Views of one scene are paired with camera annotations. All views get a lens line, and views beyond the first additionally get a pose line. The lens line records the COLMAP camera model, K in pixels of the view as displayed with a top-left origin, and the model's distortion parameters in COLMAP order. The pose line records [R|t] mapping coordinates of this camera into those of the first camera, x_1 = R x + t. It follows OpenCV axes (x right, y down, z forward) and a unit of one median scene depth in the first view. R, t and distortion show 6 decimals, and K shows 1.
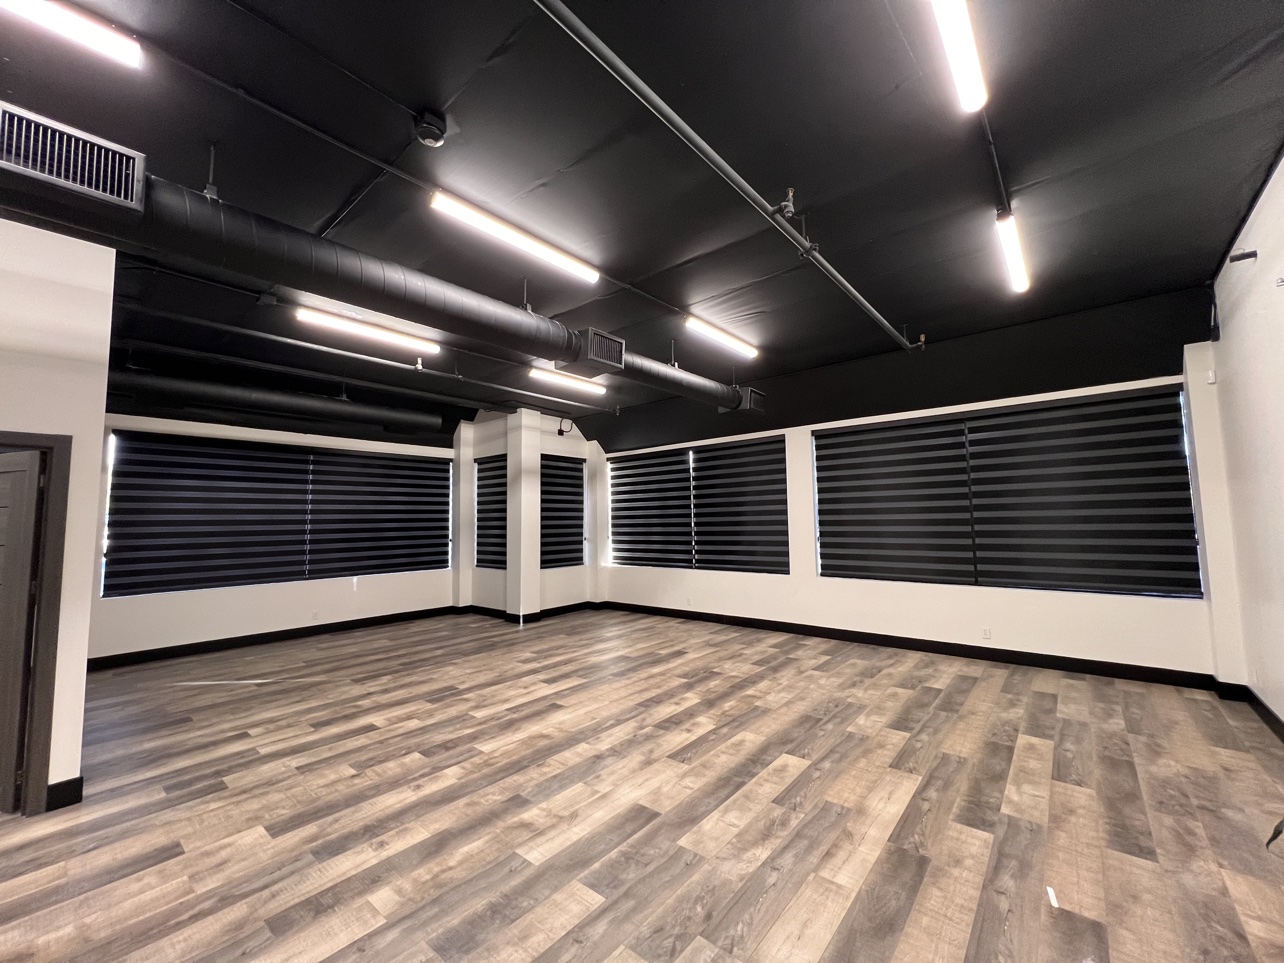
lens RADIAL K [[512.8, 0, 643.6], [0, 512.8, 481.0], [0, 0, 1]] dist [0.001370, -0.000372]
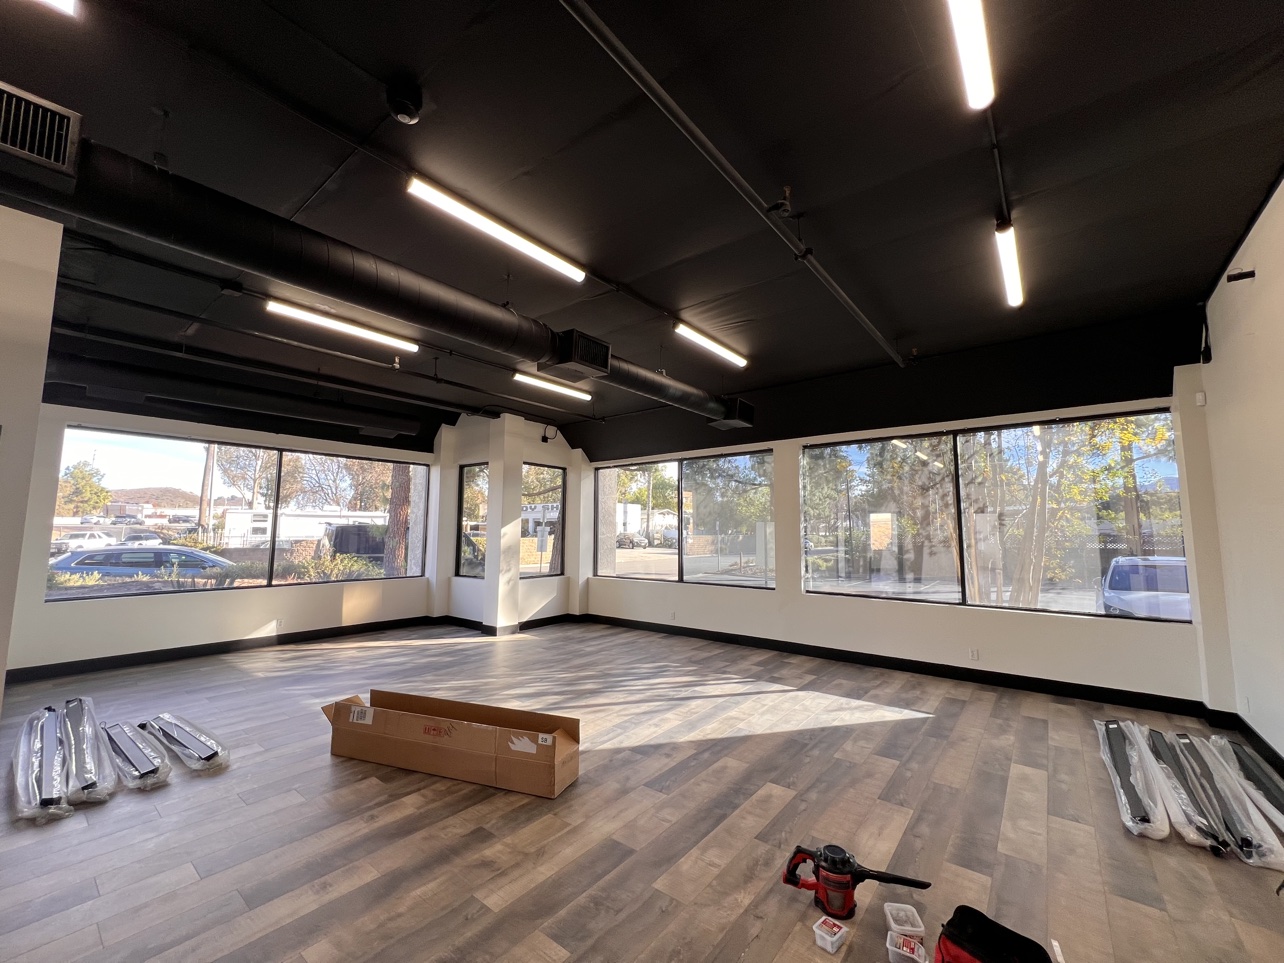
lens RADIAL K [[512.8, 0, 645.9], [0, 512.8, 481.2], [0, 0, 1]] dist [0.001370, -0.000372]
pose [[0.999197, 0.024567, 0.031650, 0.006397], [-0.023914, 0.999497, -0.020852, 0.003141], [-0.032146, 0.020078, 0.999281, 0.060243]]
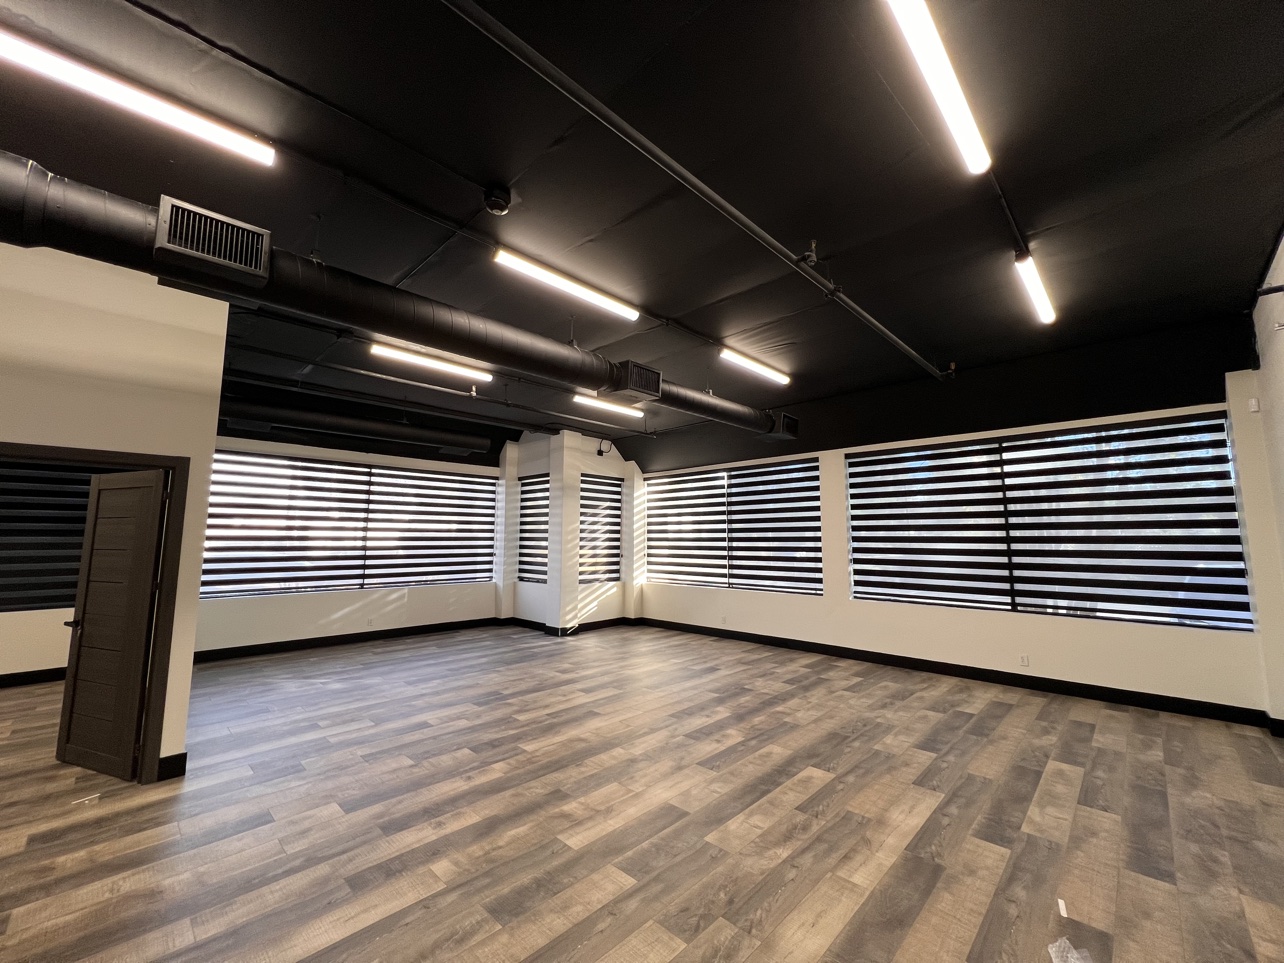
lens RADIAL K [[512.8, 0, 639.1], [0, 512.8, 481.0], [0, 0, 1]] dist [0.001370, -0.000372]
pose [[0.996638, 0.010560, -0.081248, 0.007690], [-0.013429, 0.999302, -0.034850, -0.008304], [0.080824, 0.035824, 0.996084, -0.098525]]
